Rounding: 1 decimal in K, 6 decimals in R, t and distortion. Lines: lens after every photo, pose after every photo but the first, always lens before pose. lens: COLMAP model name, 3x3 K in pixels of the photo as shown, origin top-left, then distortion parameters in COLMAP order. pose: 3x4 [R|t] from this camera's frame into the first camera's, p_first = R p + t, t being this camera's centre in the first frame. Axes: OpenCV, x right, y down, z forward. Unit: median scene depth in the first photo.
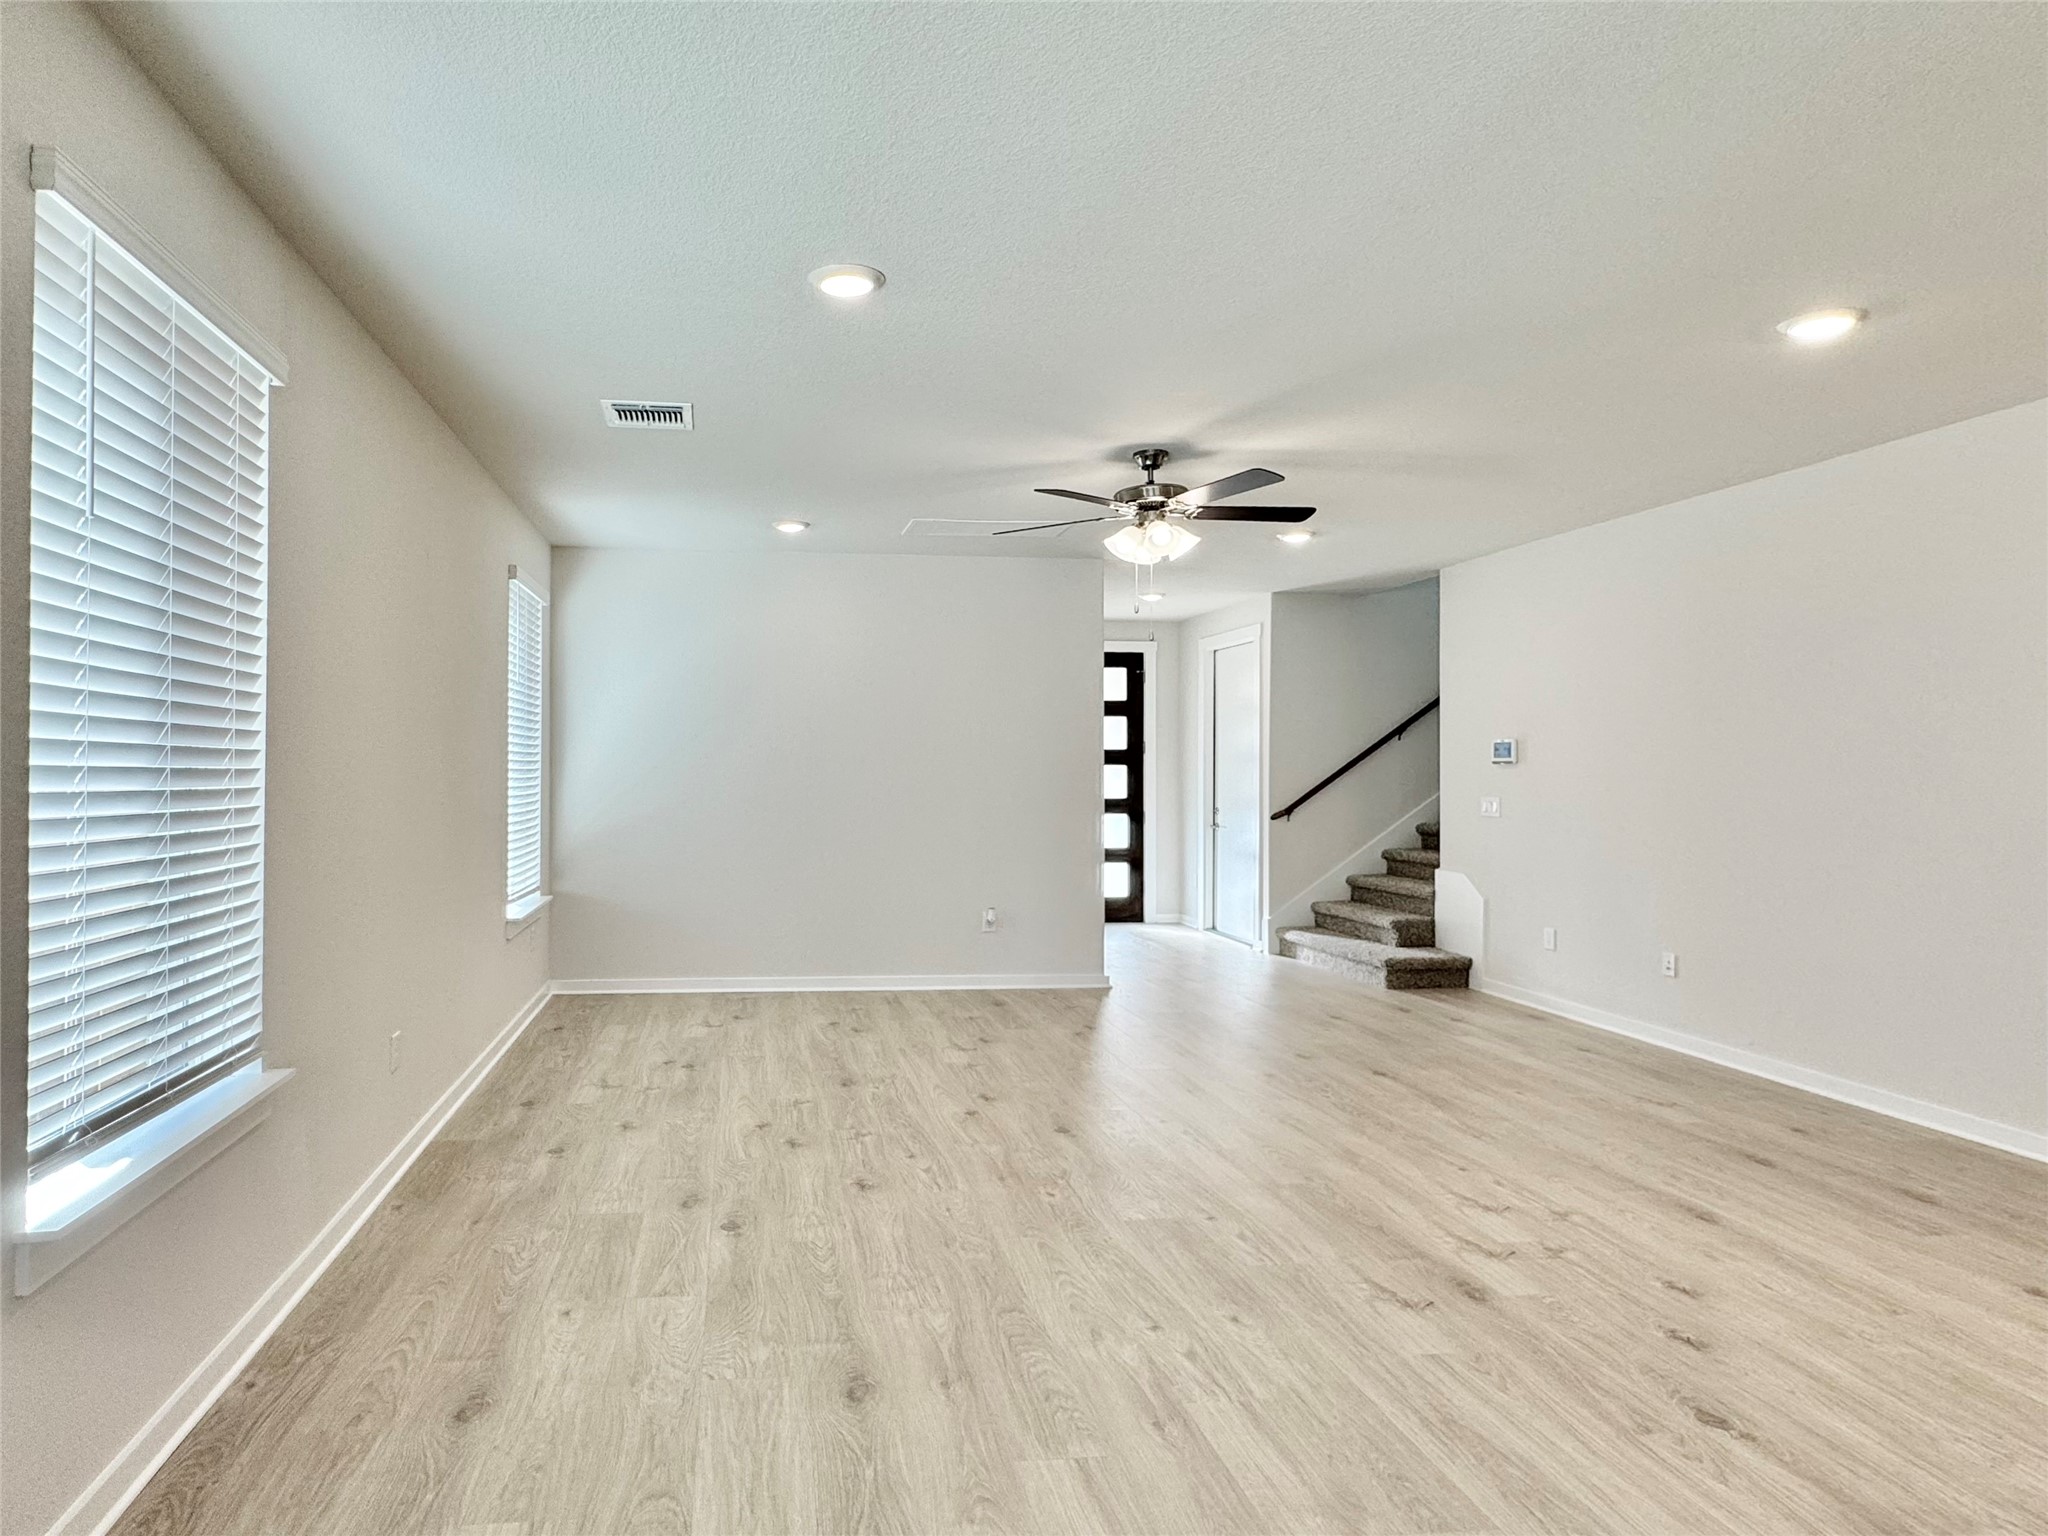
lens RADIAL K [[846.0, 0, 974.6], [0, 846.0, 759.1], [0, 0, 1]] dist [-0.026196, 0.000271]
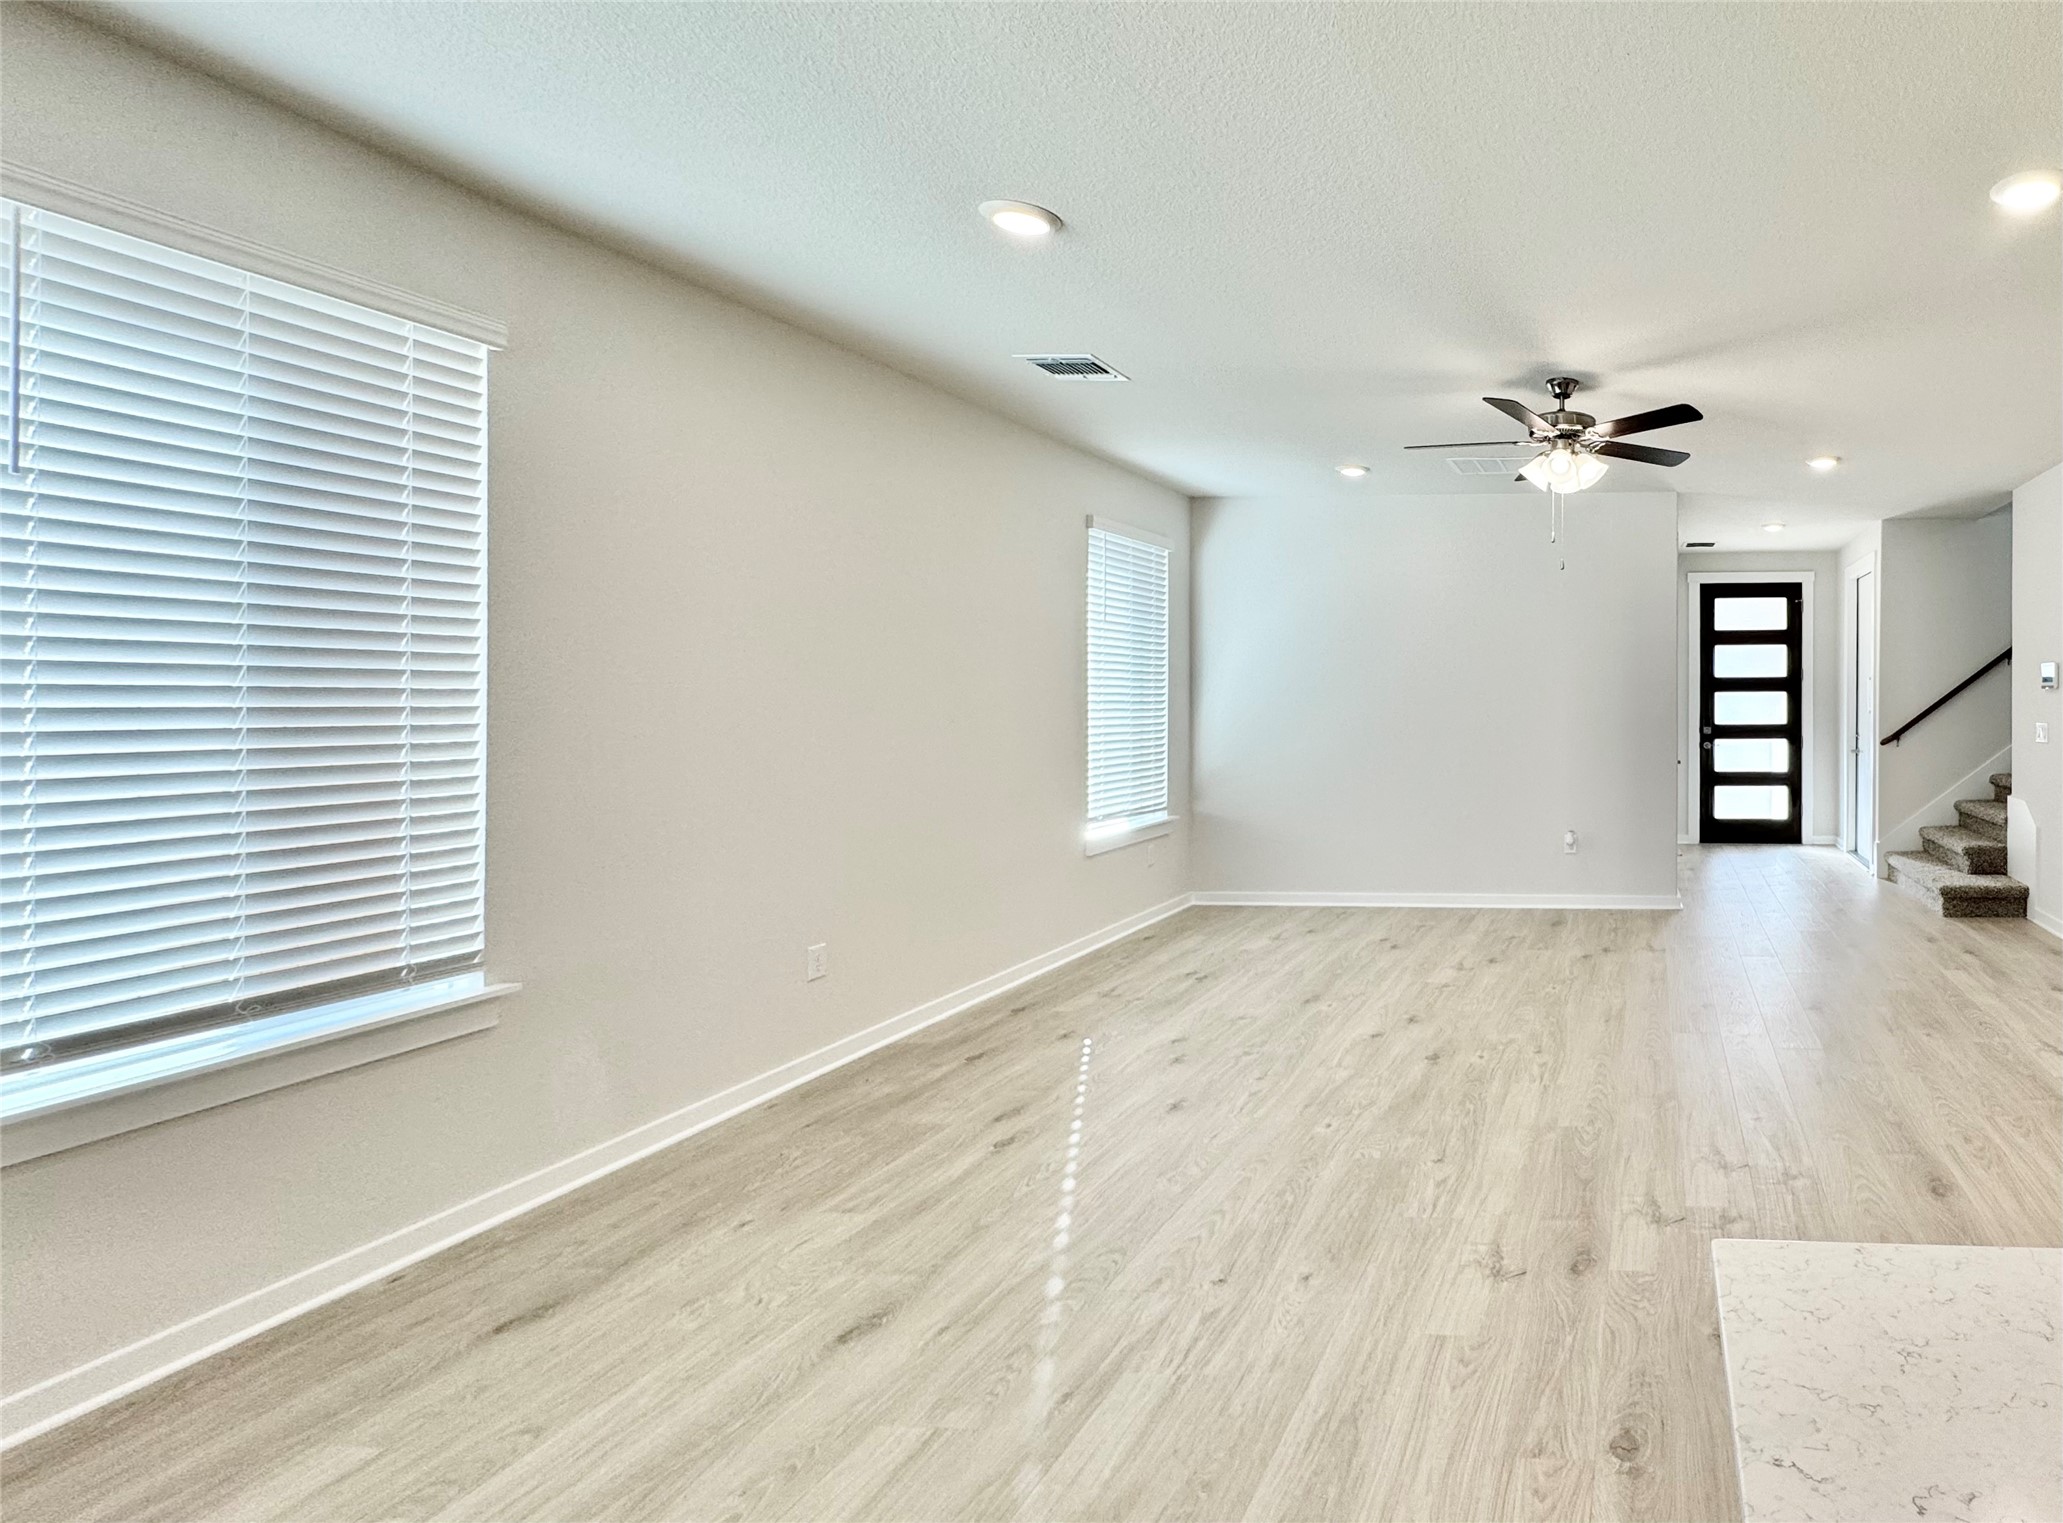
lens RADIAL K [[827.9, 0, 1031.5], [0, 827.9, 687.3], [0, 0, 1]] dist [-0.000124, -0.004760]
pose [[0.993328, -0.009234, -0.114955, -0.515208], [0.009130, 0.999957, -0.001431, -0.004555], [0.114963, 0.000372, 0.993370, -0.090497]]
